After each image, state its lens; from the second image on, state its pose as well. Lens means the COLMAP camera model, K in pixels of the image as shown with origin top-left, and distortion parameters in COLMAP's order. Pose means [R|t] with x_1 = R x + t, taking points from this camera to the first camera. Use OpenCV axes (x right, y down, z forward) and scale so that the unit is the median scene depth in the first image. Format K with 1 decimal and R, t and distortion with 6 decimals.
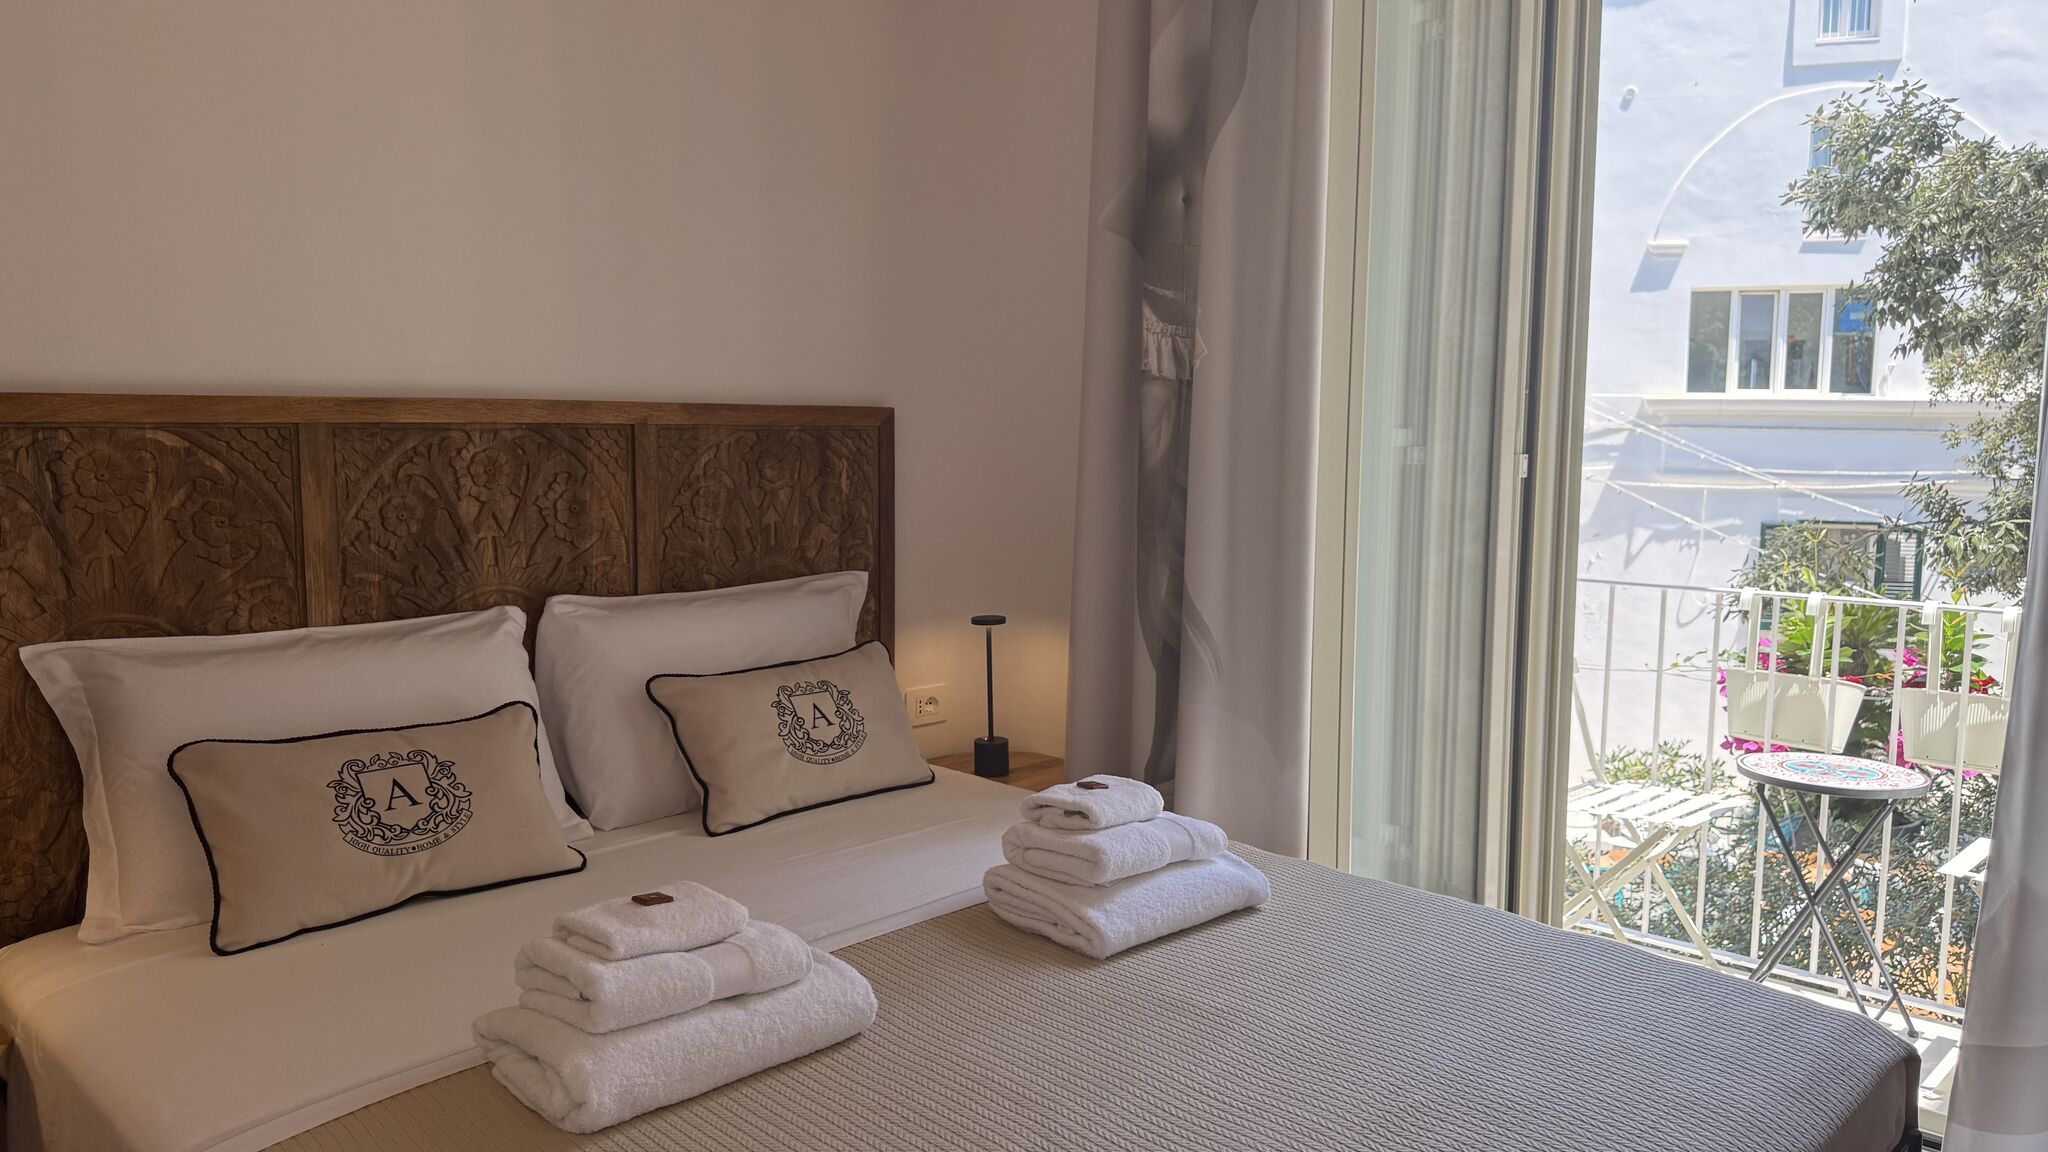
lens RADIAL K [[1430.6, 0, 1024.0], [0, 1430.6, 576.0], [0, 0, 1]] dist [0.122591, -0.179630]
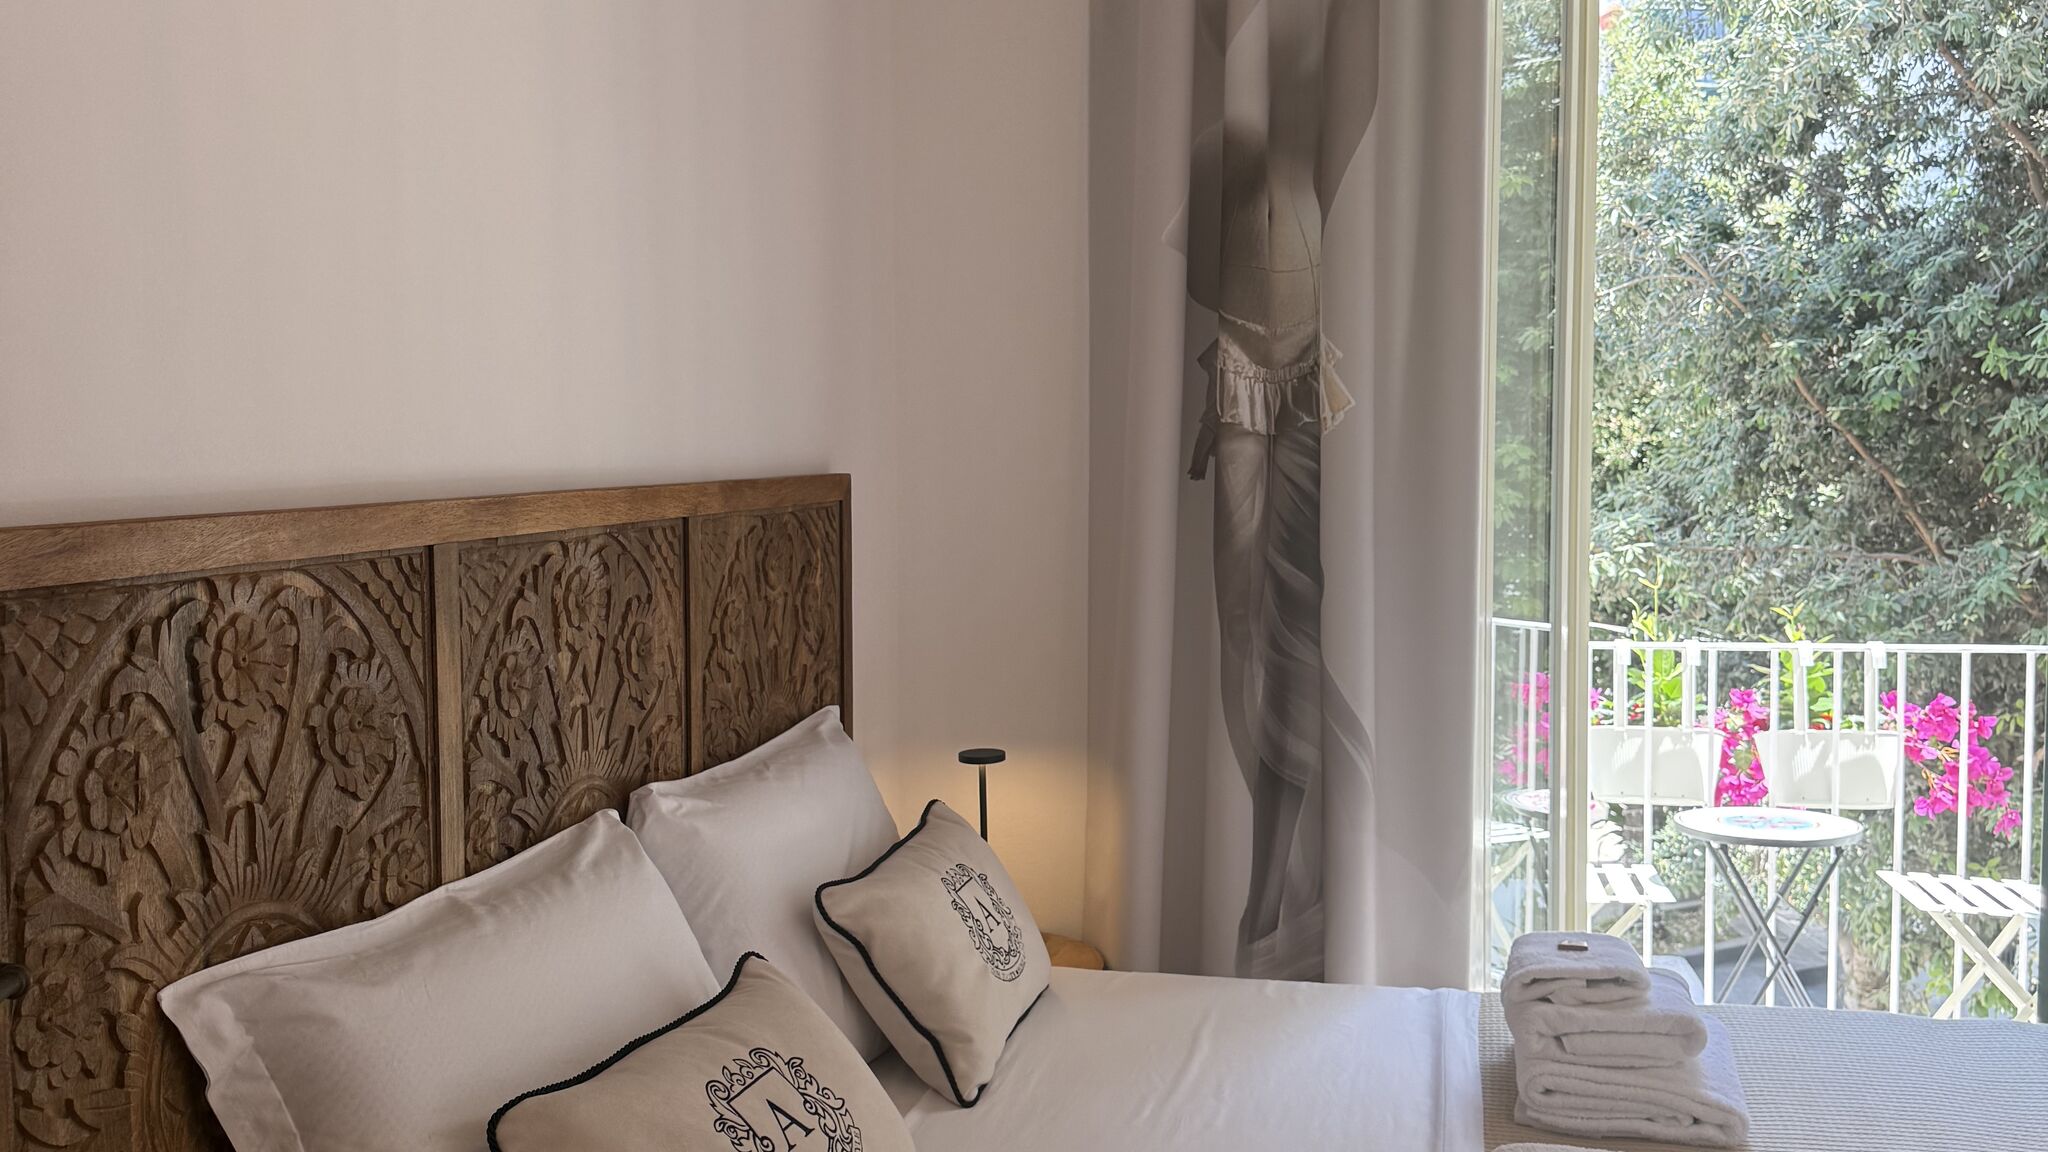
lens RADIAL K [[1896.3, 0, 1024.0], [0, 1896.3, 576.0], [0, 0, 1]] dist [0.193959, -0.445451]
pose [[0.848203, -0.054795, 0.526830, -0.633119], [0.074186, 0.997120, -0.015730, -0.055157], [-0.524451, 0.052425, 0.849825, 0.178462]]
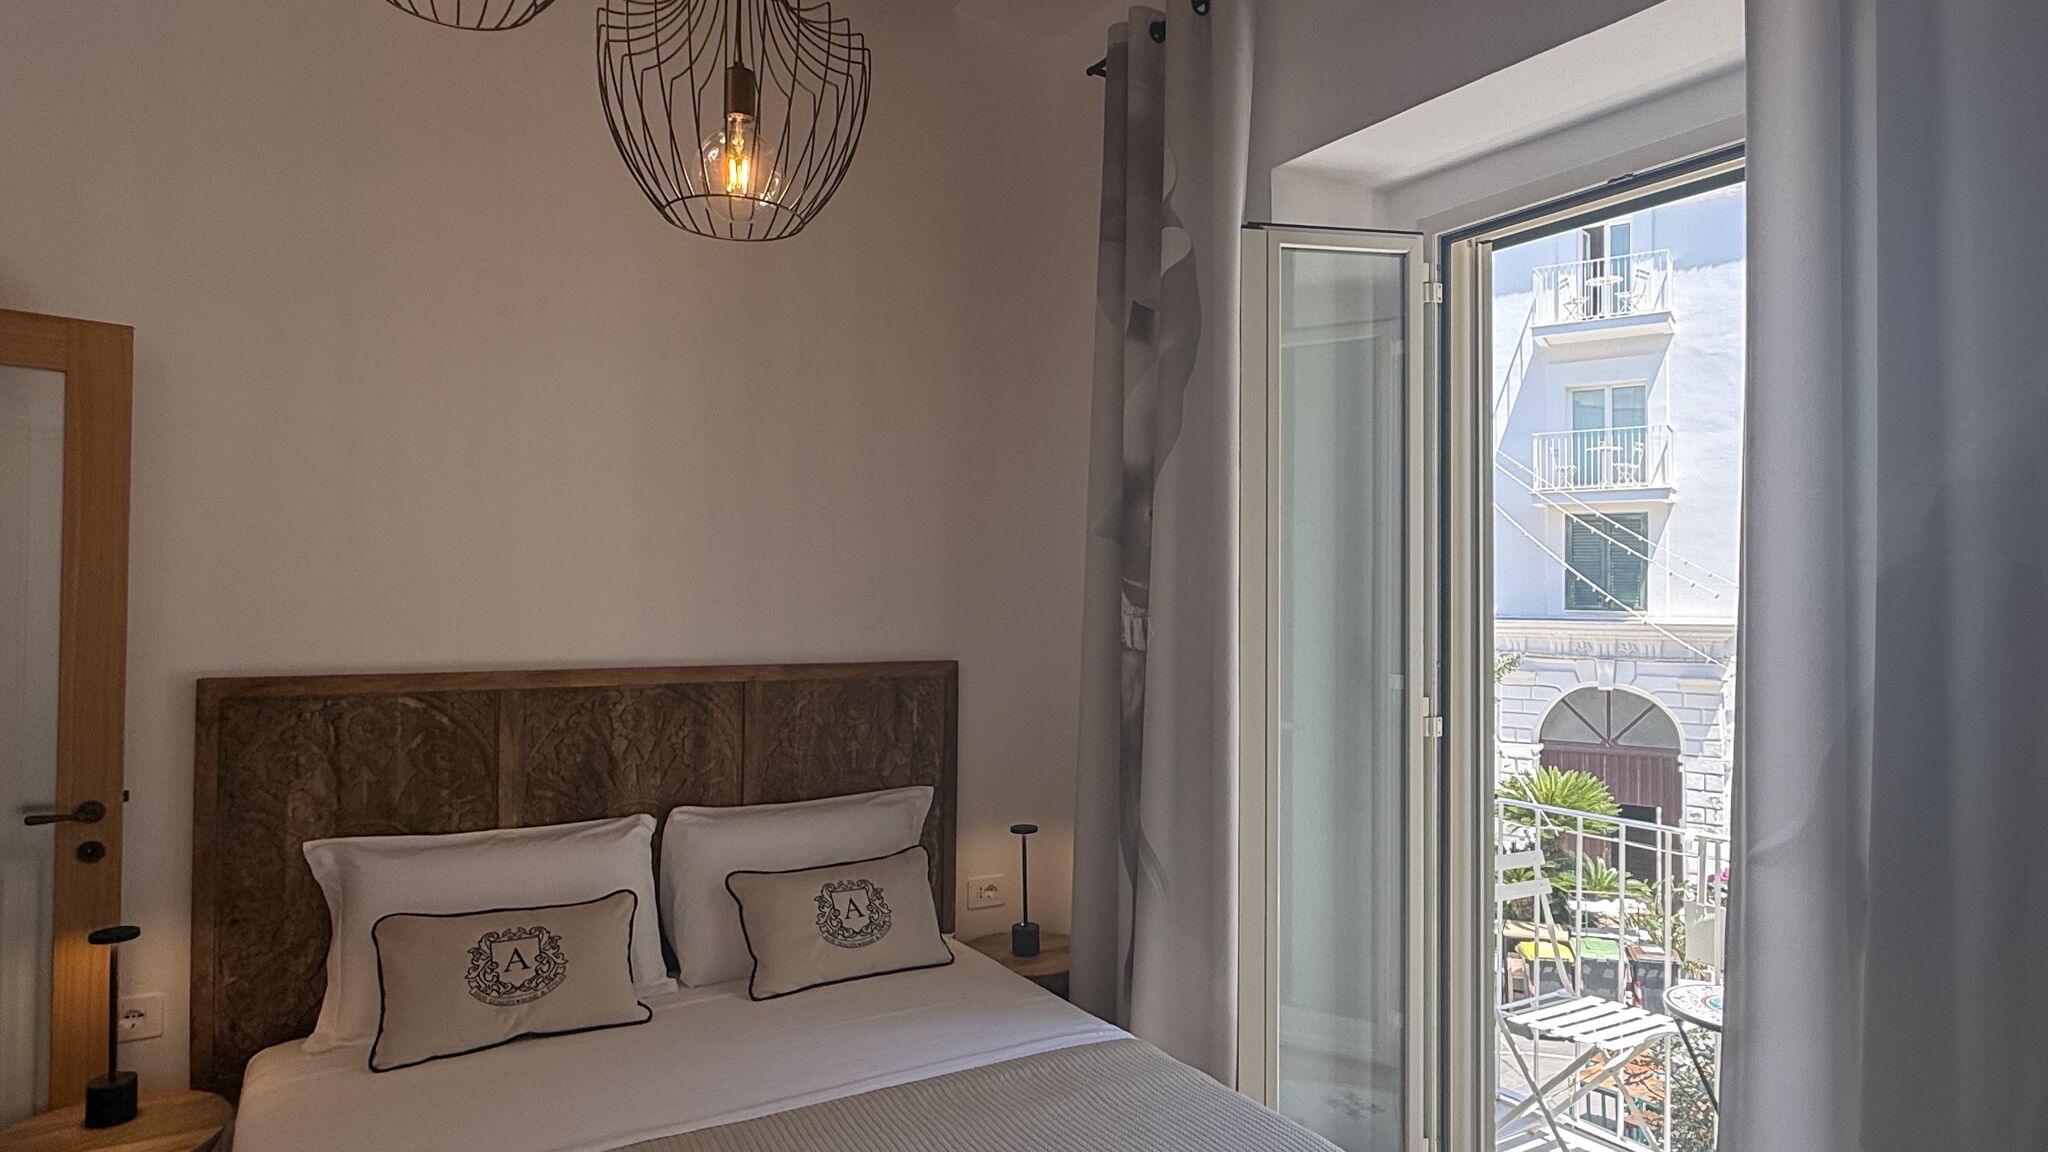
lens RADIAL K [[1133.7, 0, 1024.0], [0, 1133.7, 576.0], [0, 0, 1]] dist [-0.000966, 0.000241]
pose [[0.972077, -0.001593, -0.234655, 0.257996], [-0.028553, 0.991744, -0.125014, -0.080658], [0.232917, 0.128223, 0.964007, -0.001197]]
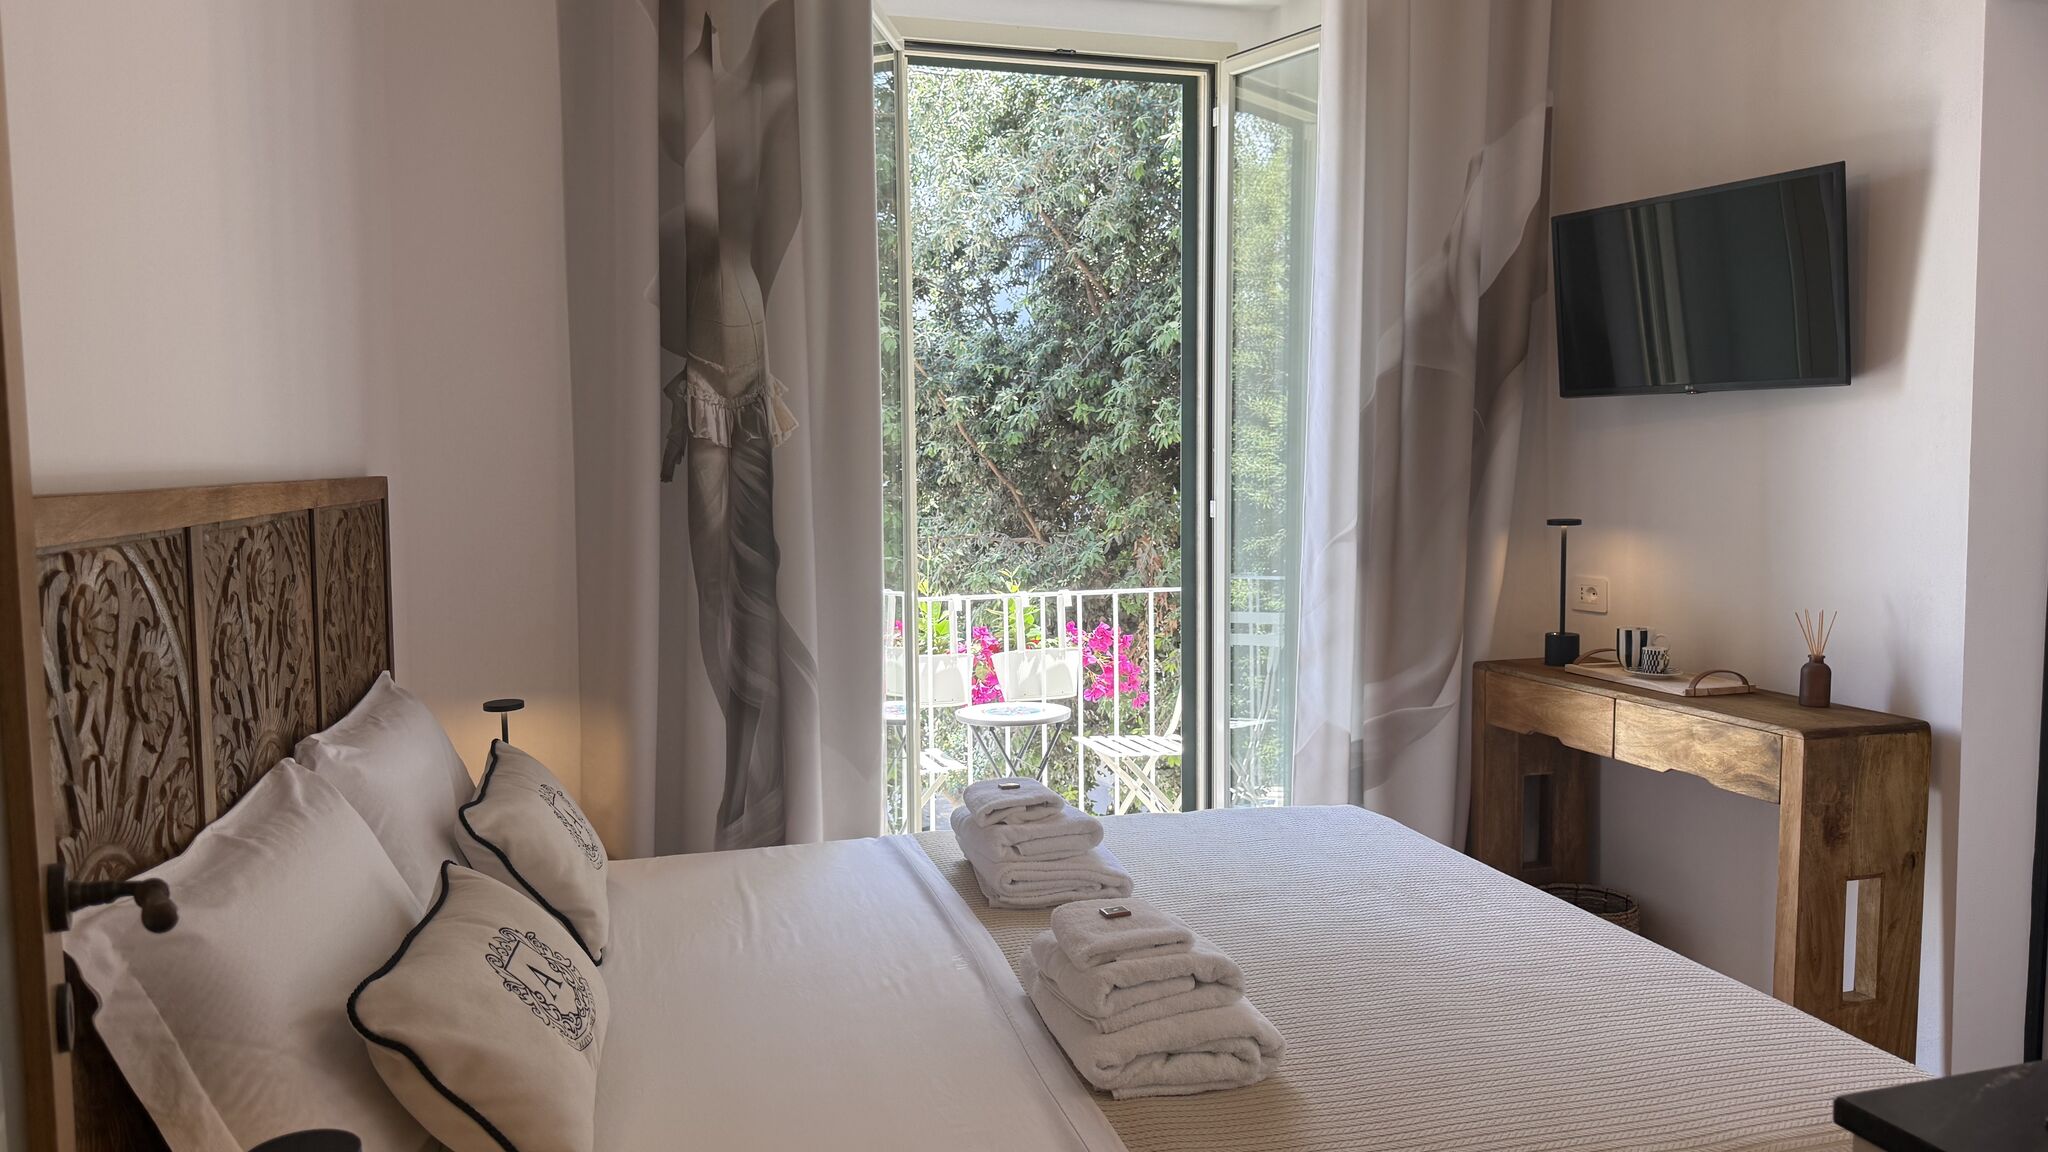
lens RADIAL K [[1430.6, 0, 1024.0], [0, 1430.6, 576.0], [0, 0, 1]] dist [0.122591, -0.179630]
pose [[0.499538, -0.081863, 0.862415, -0.795478], [0.107819, 0.993660, 0.031869, -0.055295], [-0.859556, 0.077065, 0.505197, 0.288717]]
